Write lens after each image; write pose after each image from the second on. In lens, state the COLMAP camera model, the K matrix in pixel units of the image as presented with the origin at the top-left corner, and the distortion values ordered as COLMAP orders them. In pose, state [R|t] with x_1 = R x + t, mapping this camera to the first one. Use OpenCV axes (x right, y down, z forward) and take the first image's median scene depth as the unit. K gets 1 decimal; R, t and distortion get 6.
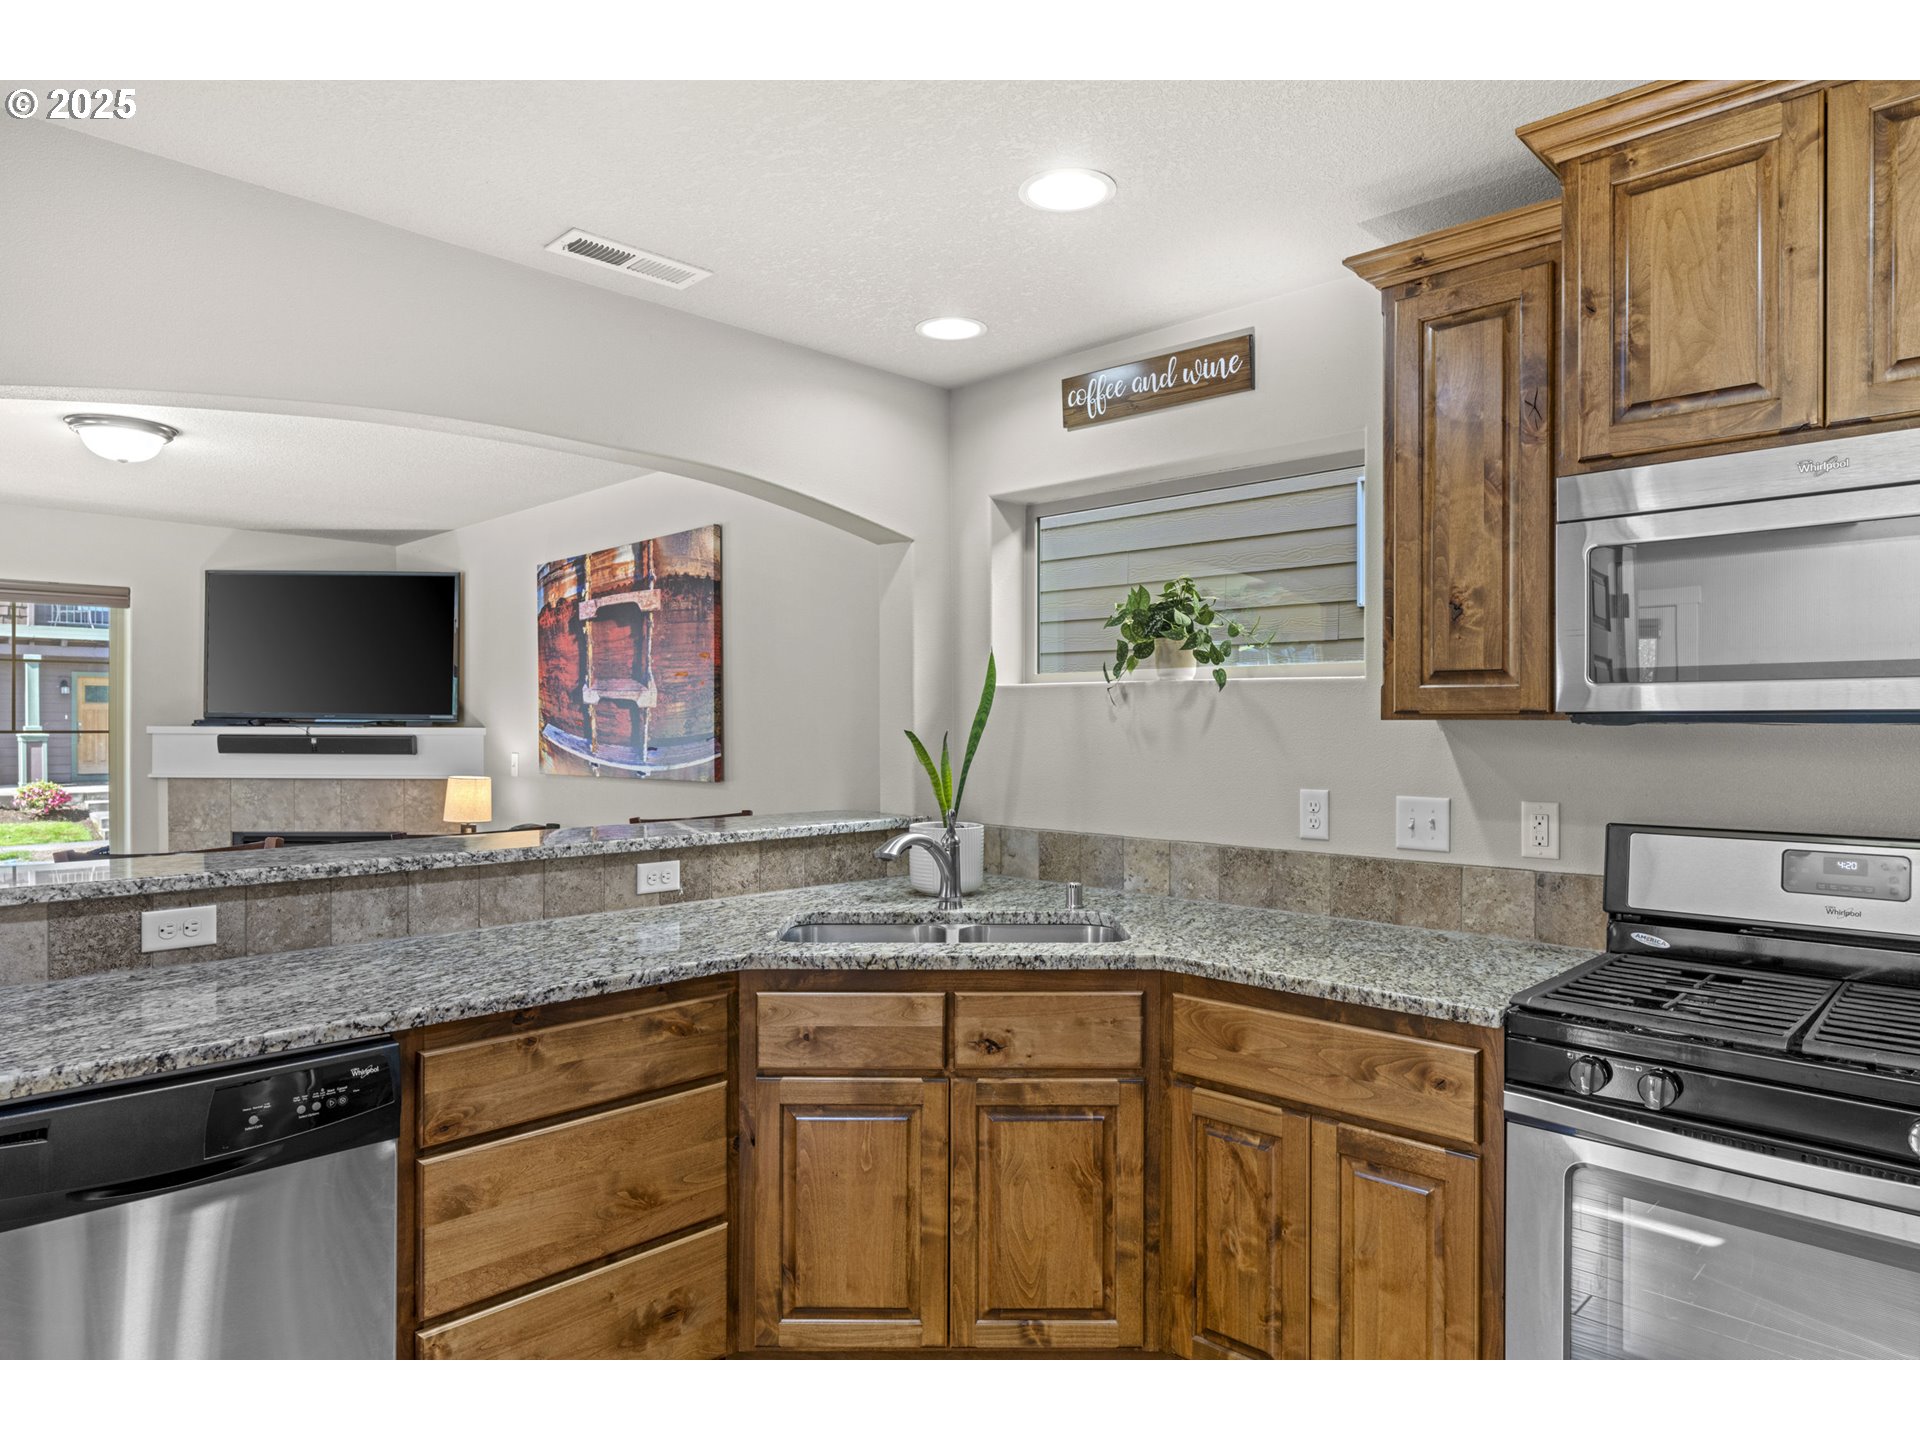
lens RADIAL K [[1154.7, 0, 959.4], [0, 1154.7, 730.7], [0, 0, 1]] dist [-0.001990, -0.000235]
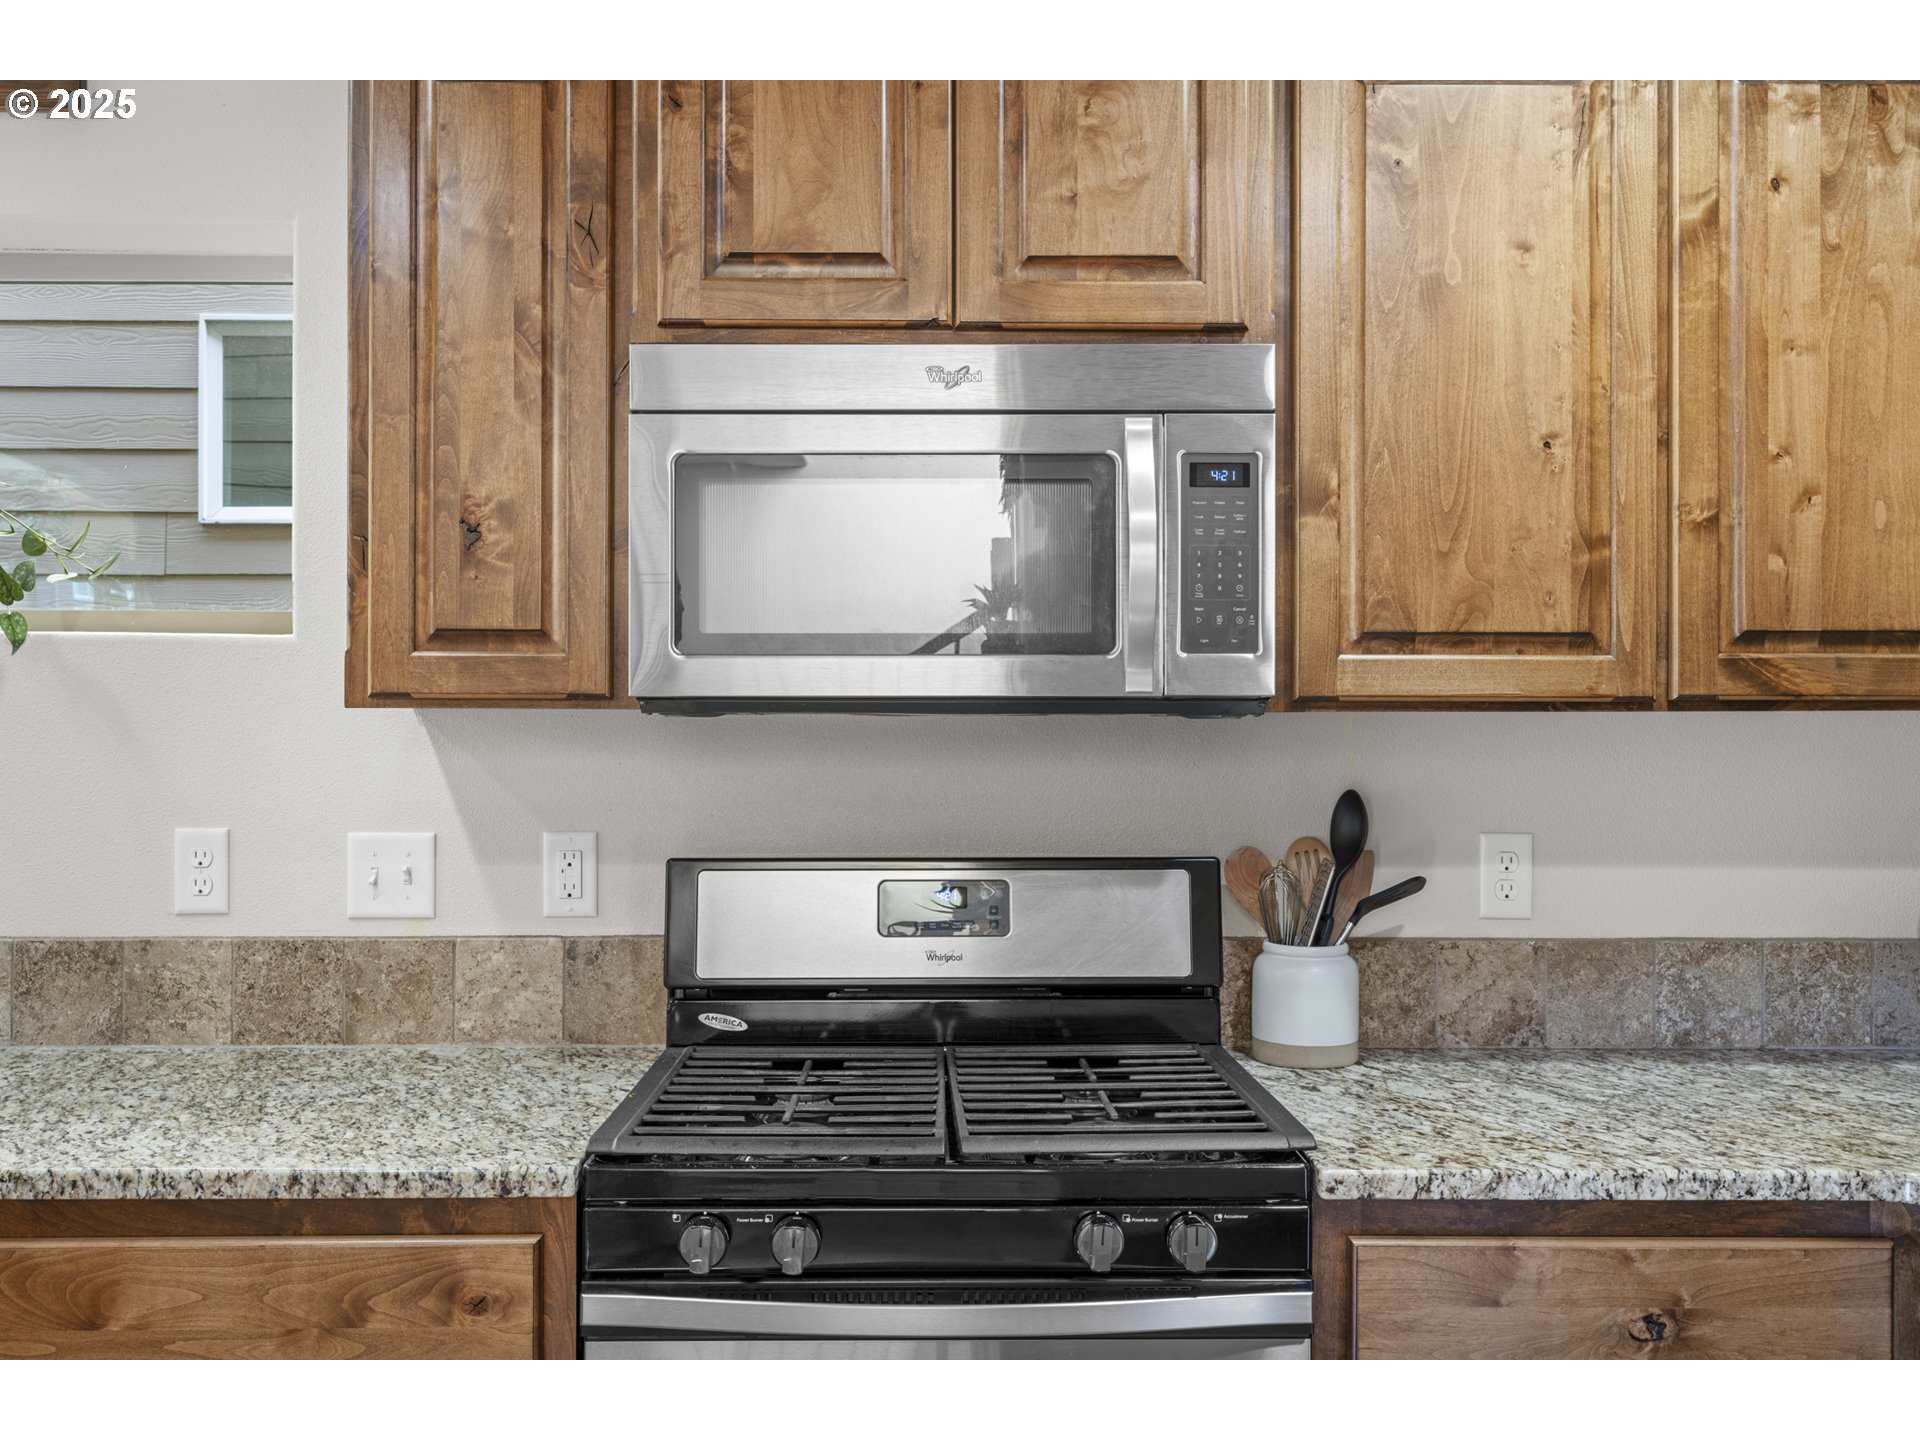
lens RADIAL K [[1733.0, 0, 957.7], [0, 1733.0, 702.9], [0, 0, 1]] dist [0.013365, -0.007036]
pose [[0.710205, 0.004893, 0.703978, -0.043635], [0.004052, 0.999931, -0.011038, -0.000680], [-0.703984, 0.010692, 0.710136, 0.140828]]
